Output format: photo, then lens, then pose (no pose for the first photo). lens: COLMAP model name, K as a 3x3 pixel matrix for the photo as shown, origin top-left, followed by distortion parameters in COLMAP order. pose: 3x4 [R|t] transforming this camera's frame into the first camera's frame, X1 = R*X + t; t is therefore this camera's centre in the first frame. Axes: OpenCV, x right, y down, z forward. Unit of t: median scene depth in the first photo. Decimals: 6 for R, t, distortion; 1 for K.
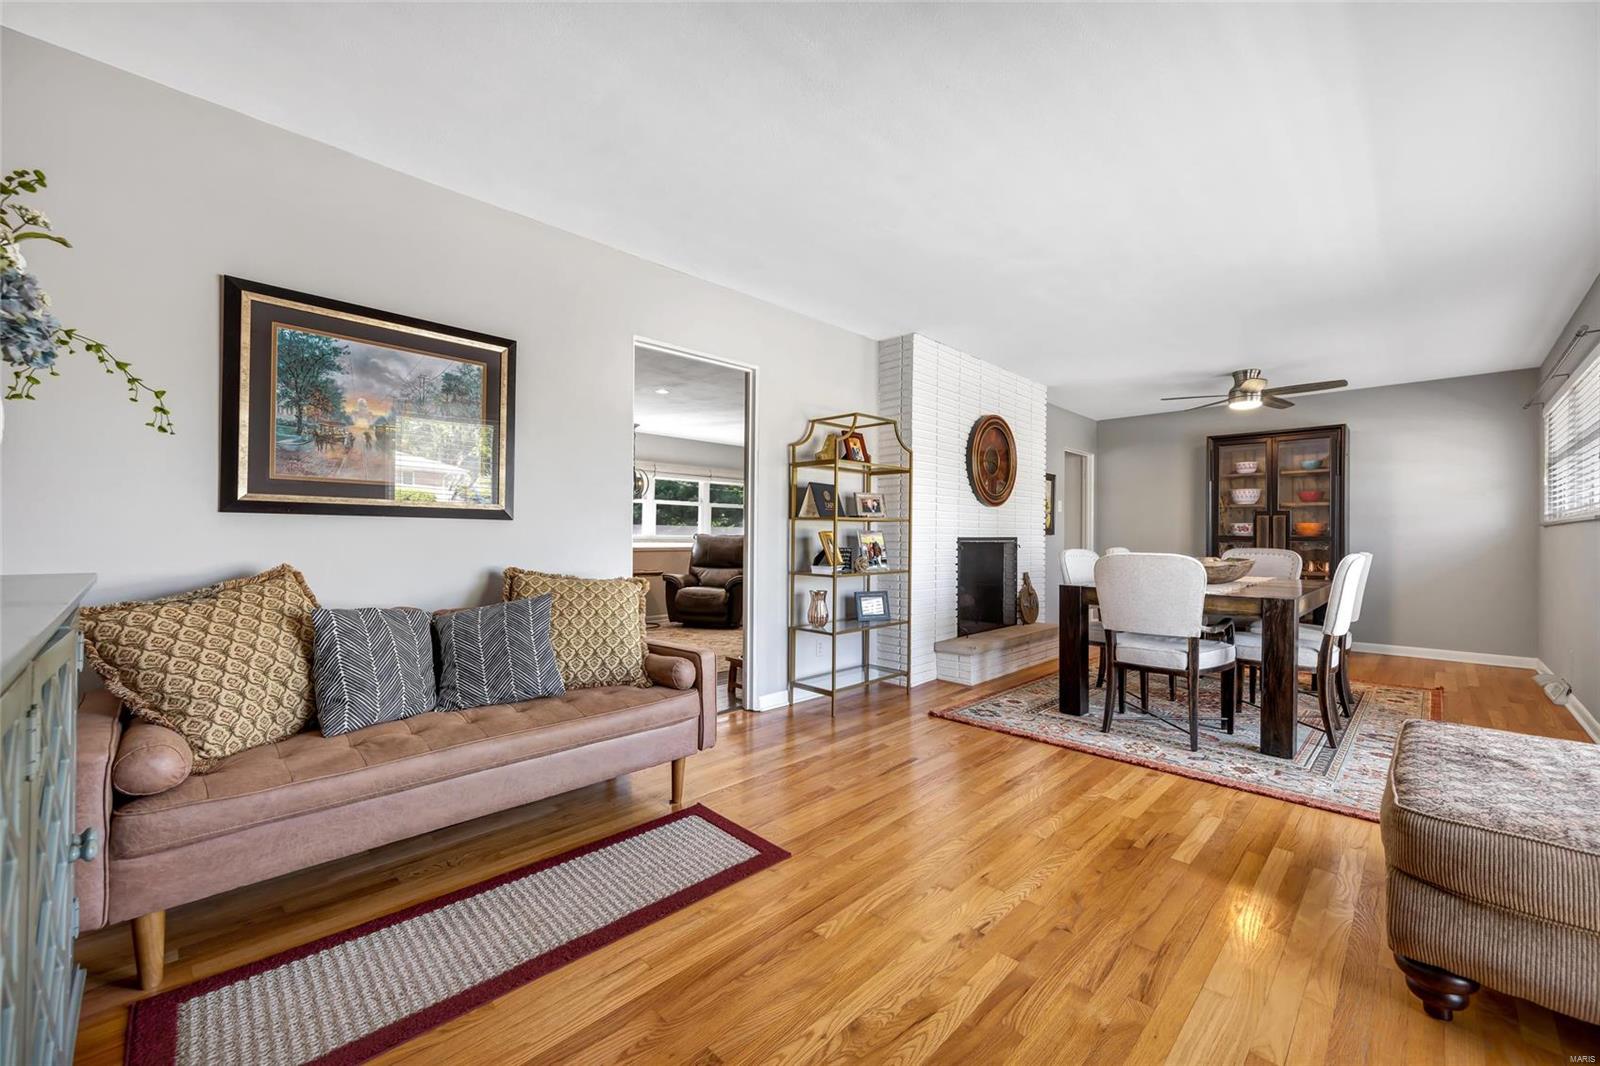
lens RADIAL K [[632.9, 0, 806.4], [0, 632.9, 532.6], [0, 0, 1]] dist [0.004293, -0.000228]
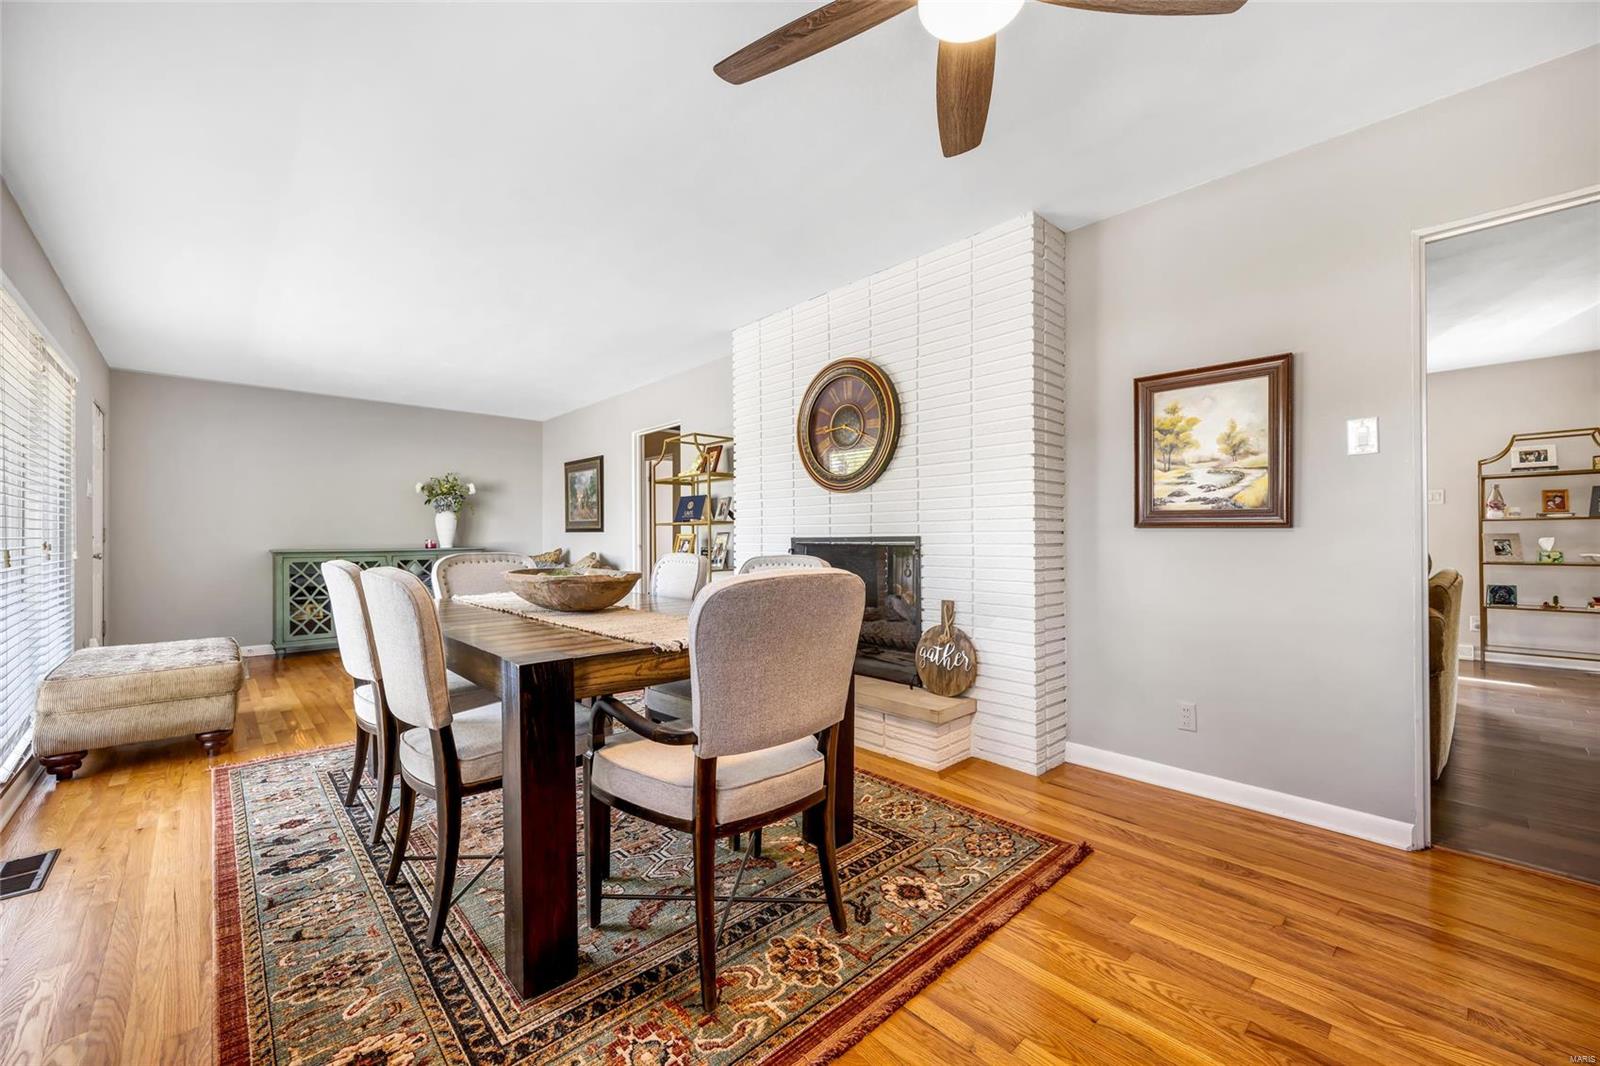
lens RADIAL K [[632.9, 0, 806.4], [0, 632.9, 532.6], [0, 0, 1]] dist [0.004293, -0.000228]
pose [[-0.035381, -0.012118, -0.999300, 1.554416], [0.010840, 0.999863, -0.012508, 0.017234], [0.999315, -0.011275, -0.035244, 1.551488]]
